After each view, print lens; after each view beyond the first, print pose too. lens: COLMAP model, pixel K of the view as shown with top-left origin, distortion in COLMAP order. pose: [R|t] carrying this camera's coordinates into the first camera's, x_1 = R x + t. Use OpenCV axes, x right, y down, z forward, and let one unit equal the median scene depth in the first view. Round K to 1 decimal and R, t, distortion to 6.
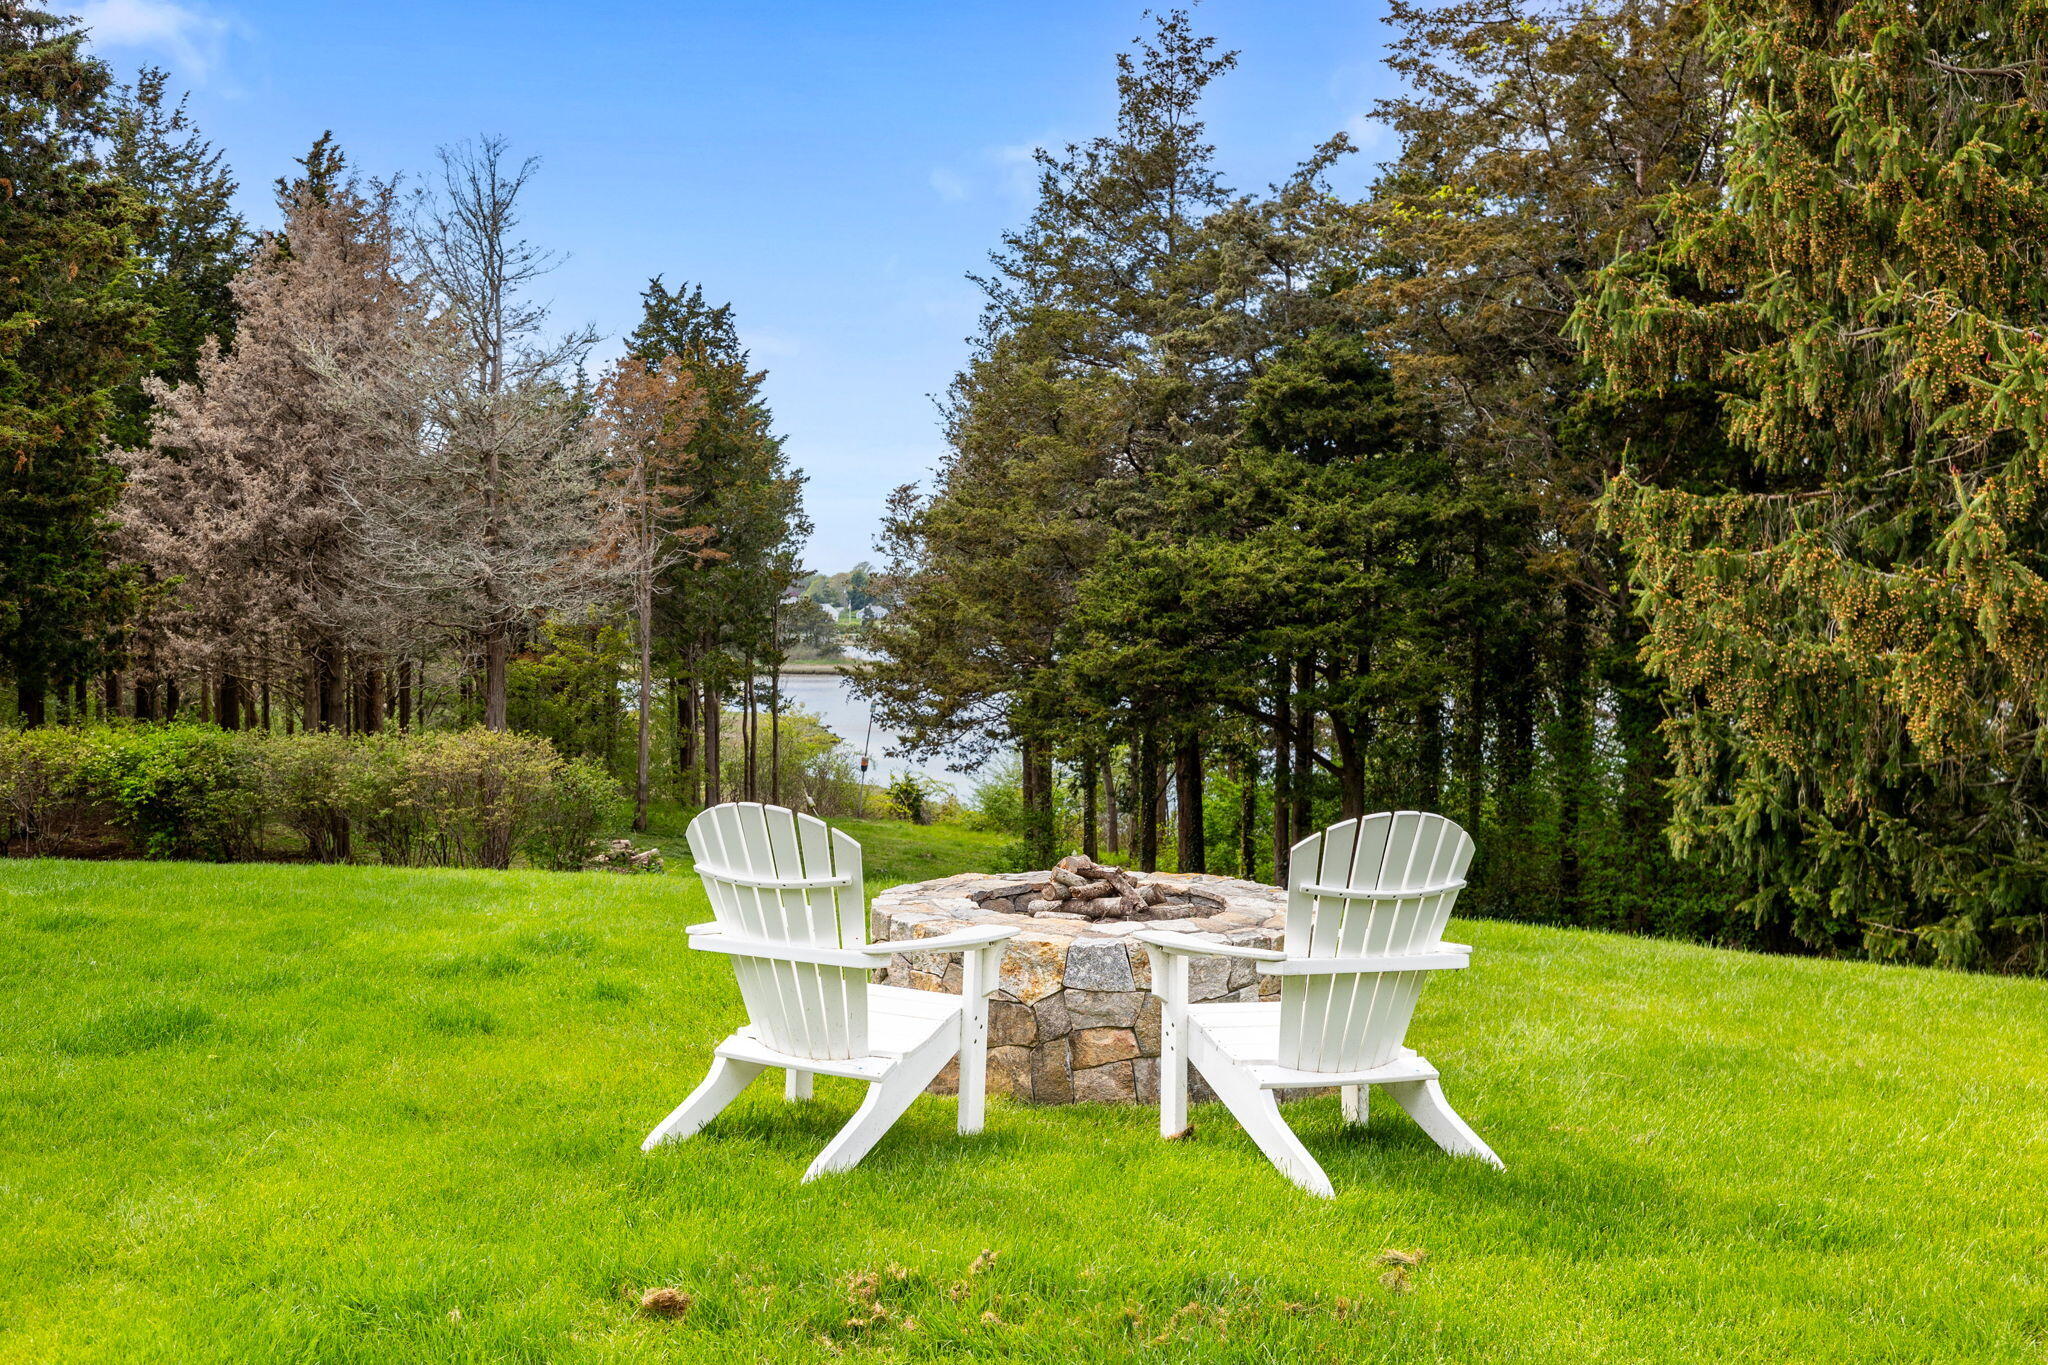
lens RADIAL K [[956.0, 0, 1028.3], [0, 956.0, 676.7], [0, 0, 1]] dist [-0.009709, 0.001648]
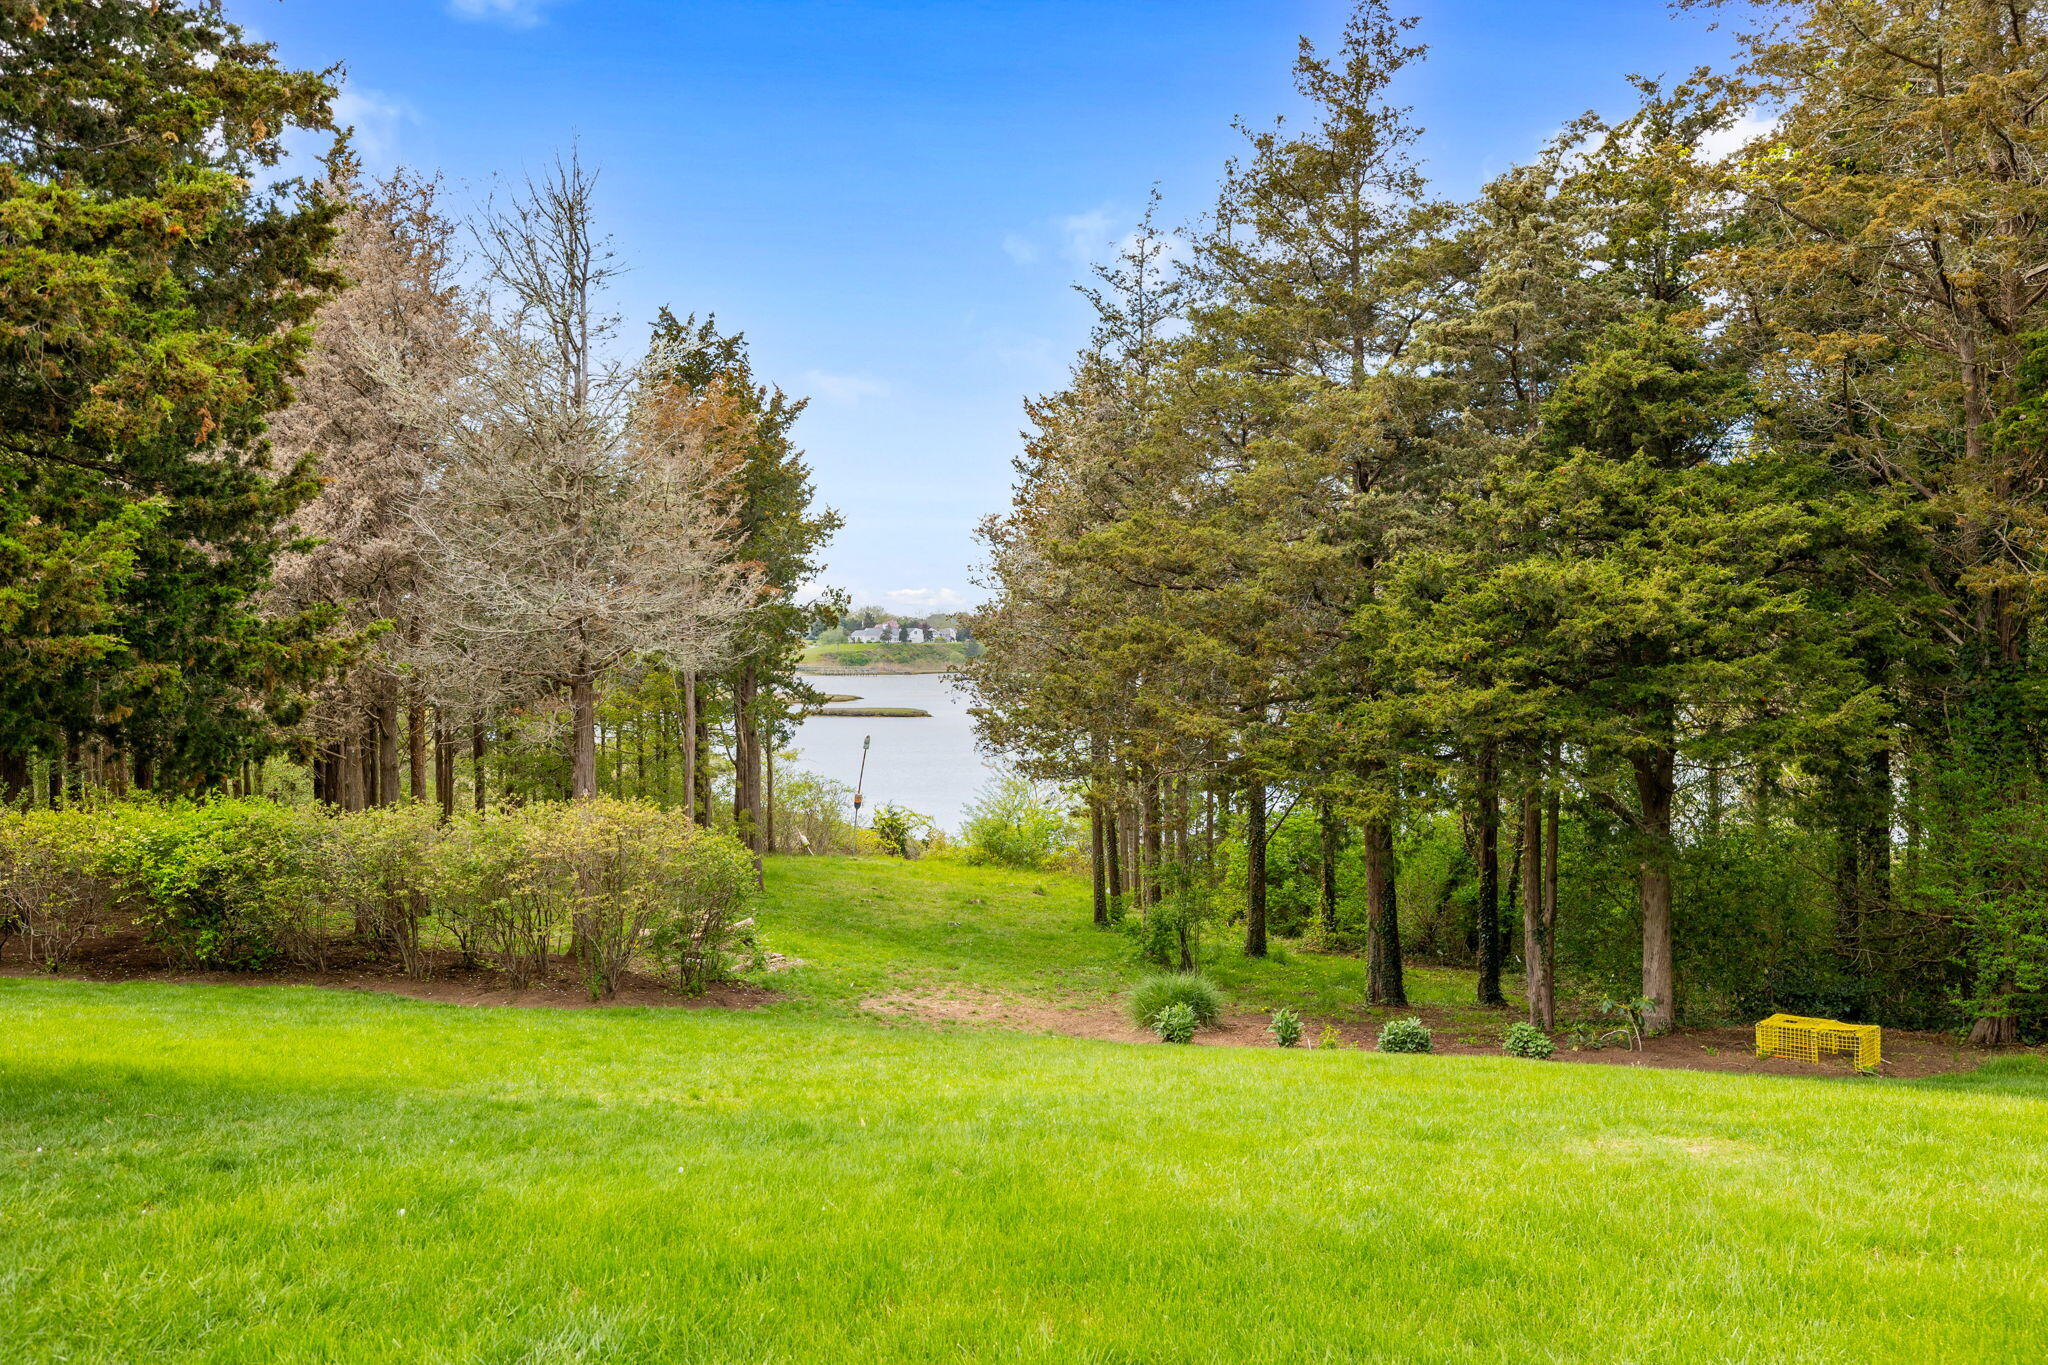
lens RADIAL K [[956.0, 0, 1080.7], [0, 956.0, 693.7], [0, 0, 1]] dist [-0.009709, 0.001648]
pose [[0.998399, -0.018477, 0.053456, -0.183475], [0.019360, 0.999684, -0.016044, -0.013785], [-0.053143, 0.017053, 0.998441, 0.125909]]
